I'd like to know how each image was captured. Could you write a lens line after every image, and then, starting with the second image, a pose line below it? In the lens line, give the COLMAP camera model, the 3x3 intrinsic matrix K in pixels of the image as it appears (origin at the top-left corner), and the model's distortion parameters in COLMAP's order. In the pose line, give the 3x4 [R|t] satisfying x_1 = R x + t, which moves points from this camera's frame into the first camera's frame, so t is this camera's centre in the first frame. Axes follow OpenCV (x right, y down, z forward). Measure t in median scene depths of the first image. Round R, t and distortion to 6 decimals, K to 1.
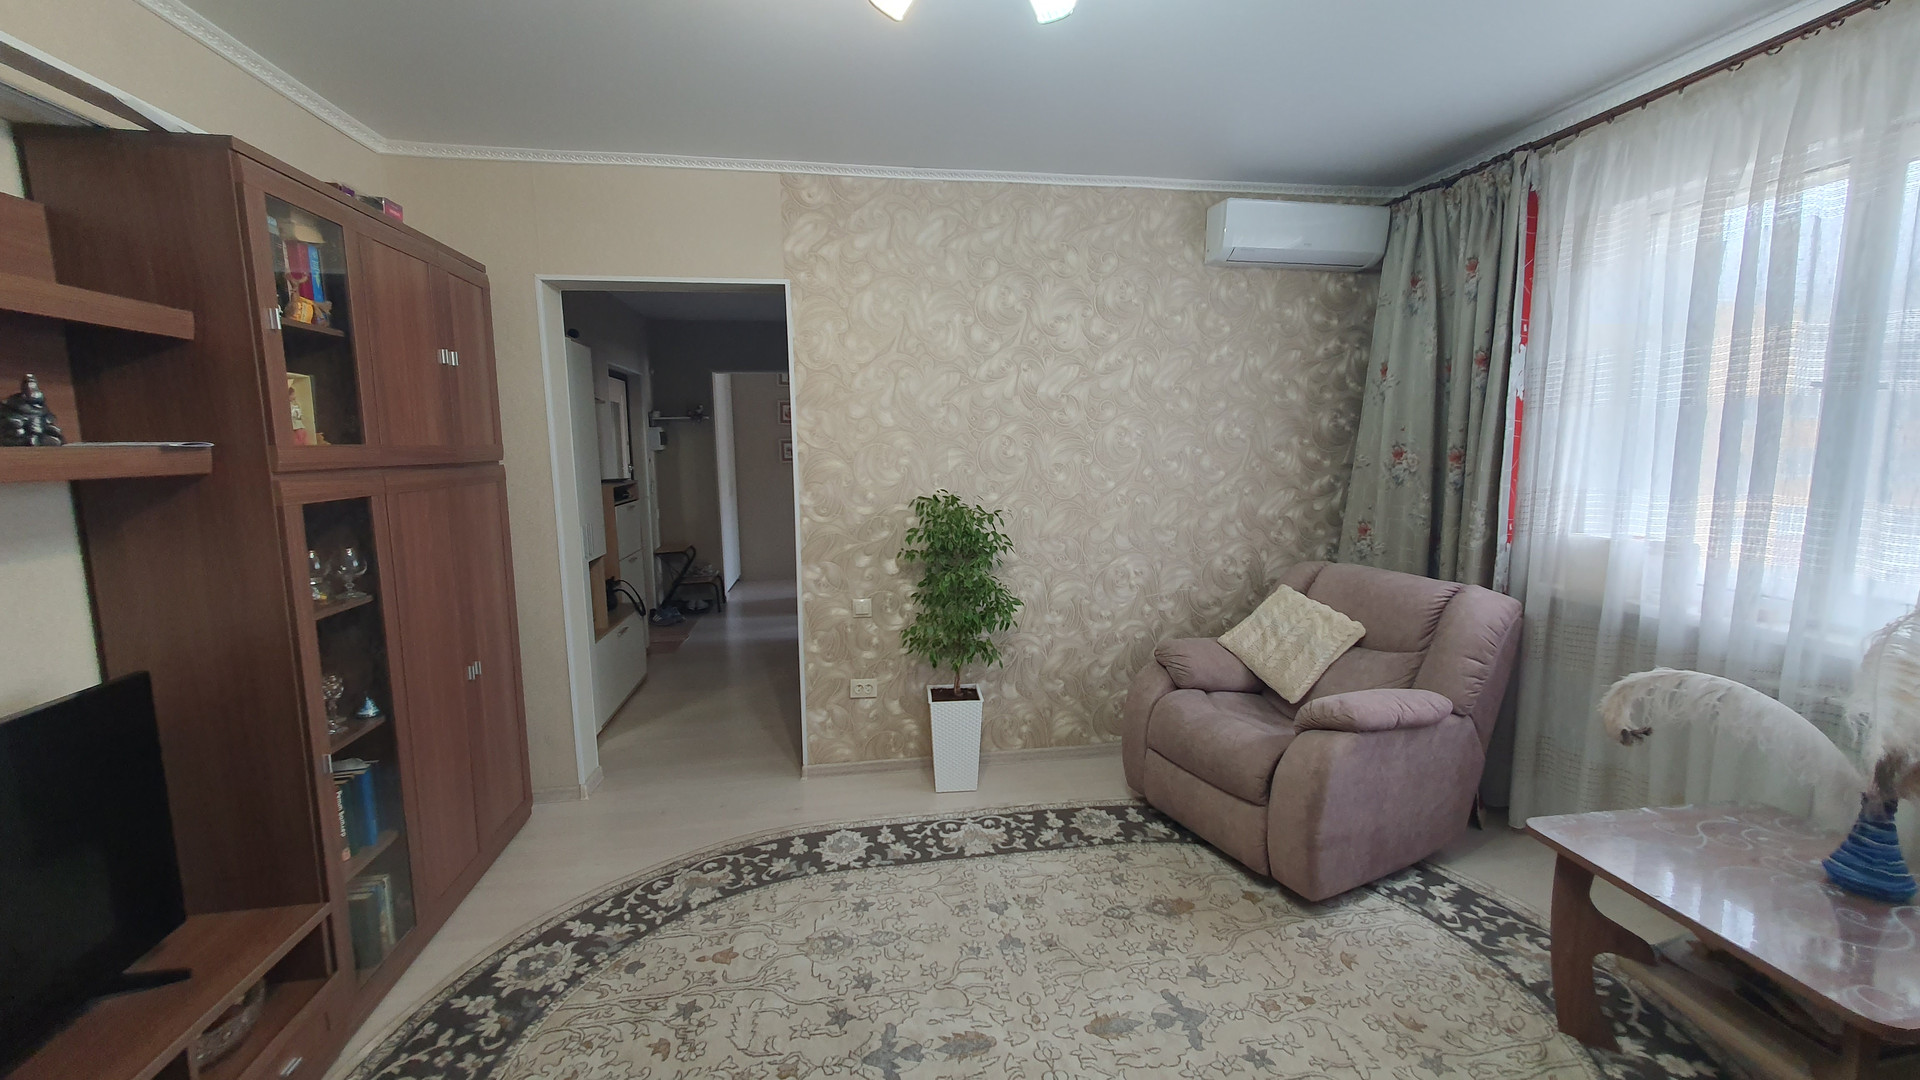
lens RADIAL K [[751.9, 0, 967.3], [0, 751.9, 536.7], [0, 0, 1]] dist [0.002144, 0.000313]
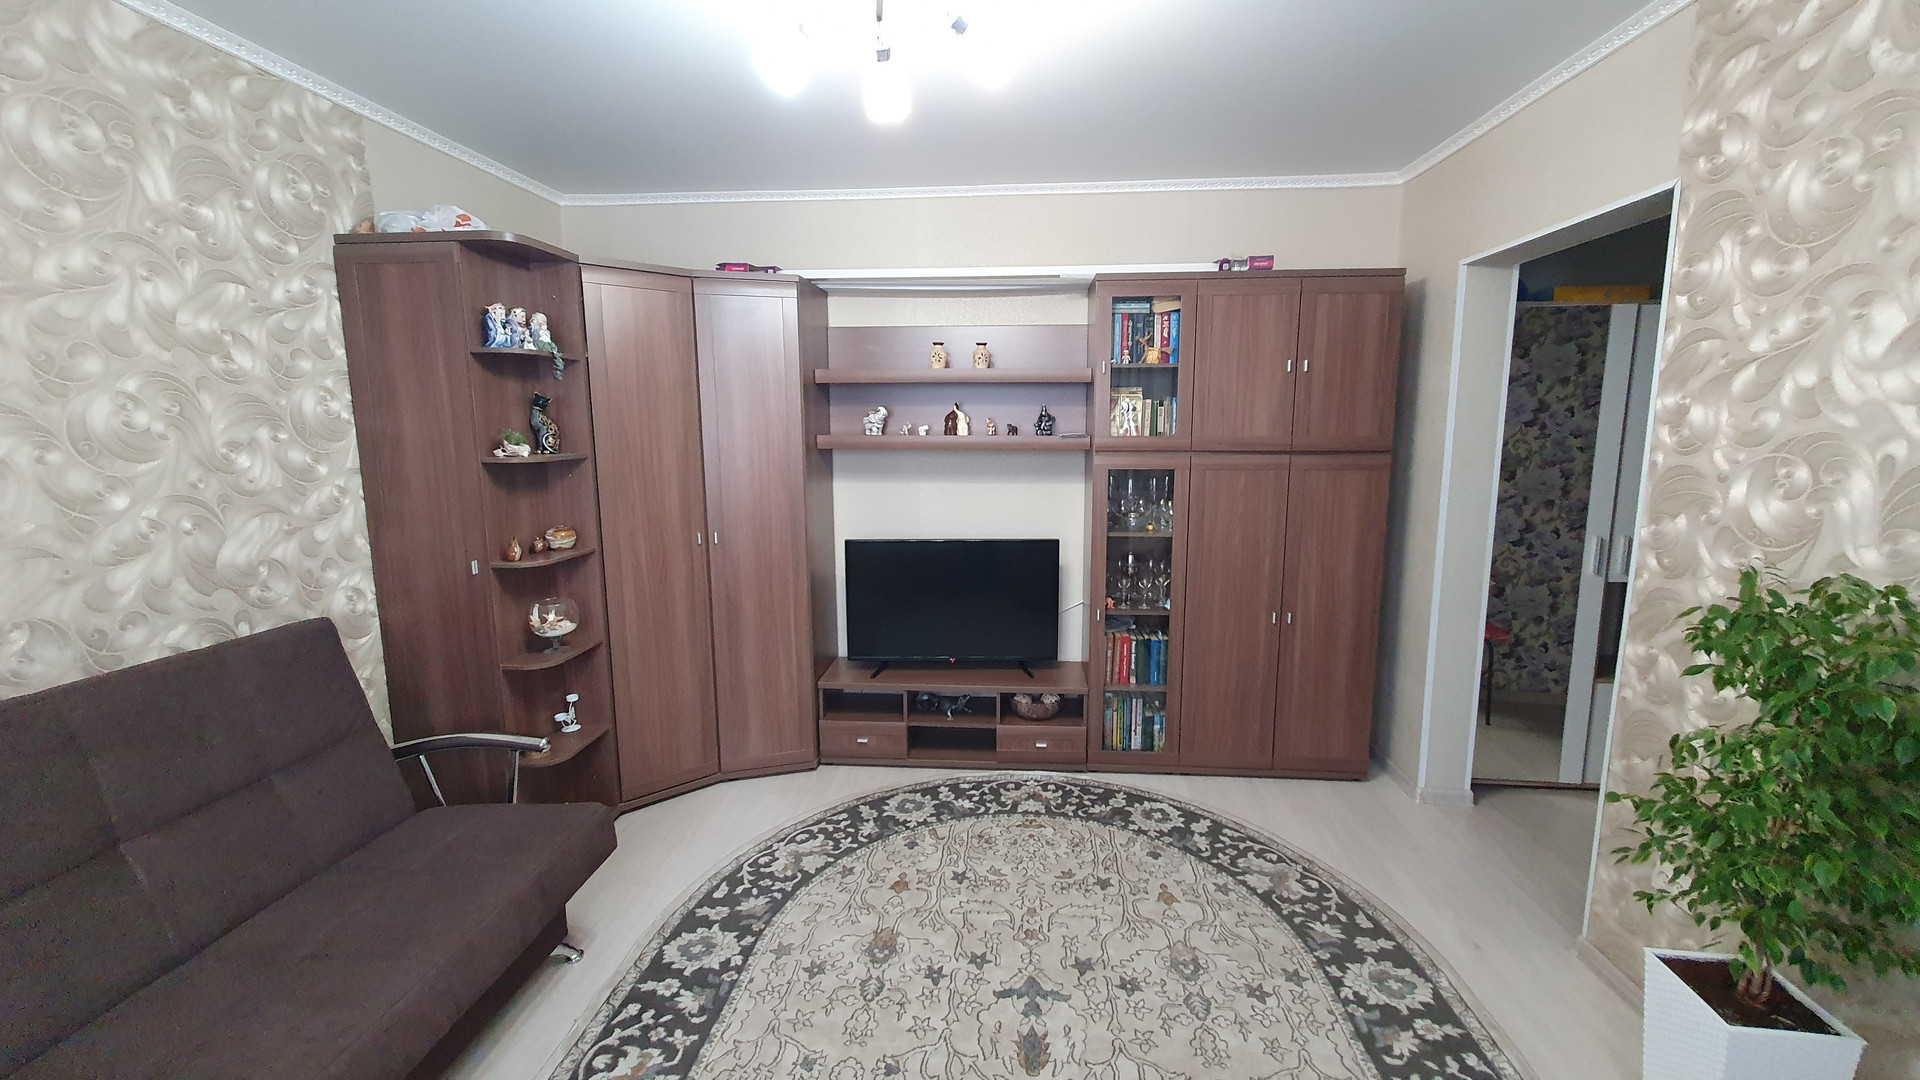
lens RADIAL K [[758.3, 0, 965.3], [0, 758.3, 527.5], [0, 0, 1]] dist [-0.001702, -0.000160]
pose [[-0.243651, 0.147805, -0.958534, 0.714357], [-0.115789, 0.976817, 0.180057, -0.144658], [0.962926, 0.154859, -0.220888, 0.826975]]
